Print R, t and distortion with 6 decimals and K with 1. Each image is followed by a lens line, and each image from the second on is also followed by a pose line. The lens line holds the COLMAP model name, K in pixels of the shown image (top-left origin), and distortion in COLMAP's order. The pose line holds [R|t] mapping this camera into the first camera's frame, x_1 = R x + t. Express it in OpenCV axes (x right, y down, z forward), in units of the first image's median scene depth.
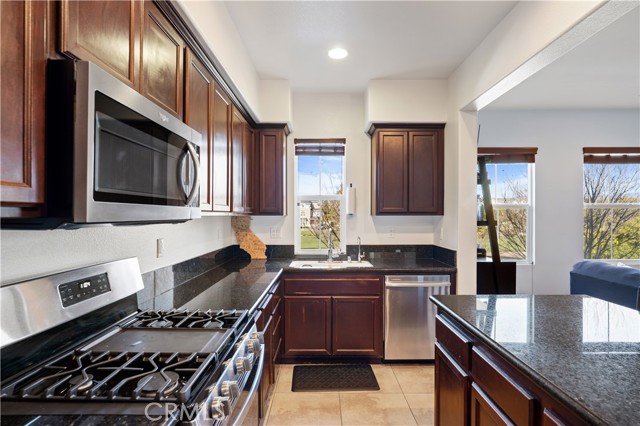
lens RADIAL K [[315.3, 0, 322.8], [0, 315.3, 216.4], [0, 0, 1]] dist [-0.008456, -0.000447]
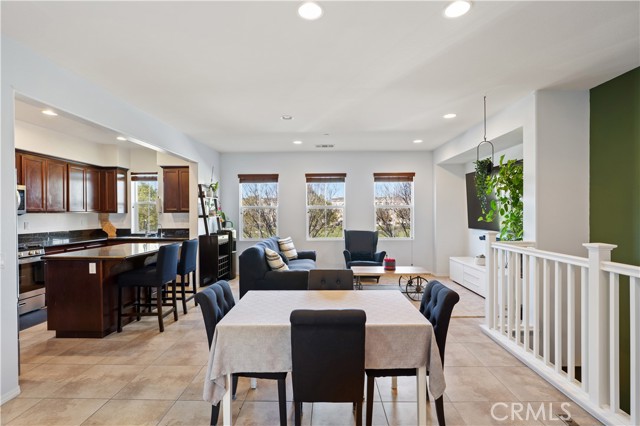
lens RADIAL K [[315.3, 0, 319.2], [0, 315.3, 210.1], [0, 0, 1]] dist [-0.008456, -0.000447]
pose [[0.999879, -0.003879, -0.015073, 1.125781], [0.003664, 0.999892, -0.014264, 0.010751], [0.015126, 0.014207, 0.999785, -0.903263]]
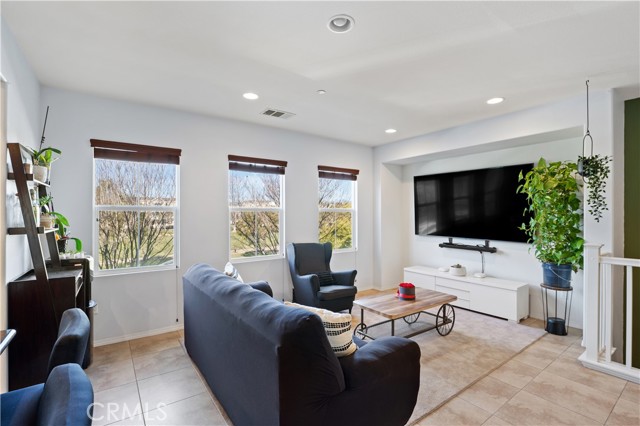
lens RADIAL K [[291.0, 0, 322.0], [0, 291.0, 215.3], [0, 0, 1]] dist [-0.019603, -0.000115]
pose [[0.798155, -0.001286, 0.602451, 0.584416], [0.003525, 0.999991, -0.002536, -0.009526], [-0.602442, 0.004148, 0.798152, 0.009871]]
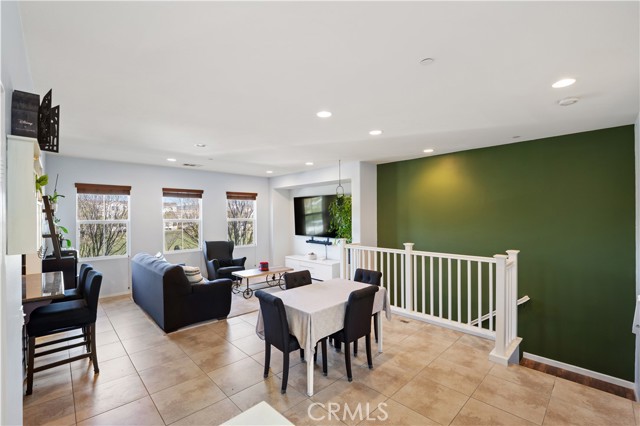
lens RADIAL K [[274.9, 0, 325.3], [0, 274.9, 215.9], [0, 0, 1]] dist [-0.031190, 0.002244]
pose [[0.702960, -0.002336, 0.711226, 0.462193], [0.007986, 0.999957, -0.004608, -0.057056], [-0.711185, 0.008919, 0.702948, -0.886742]]
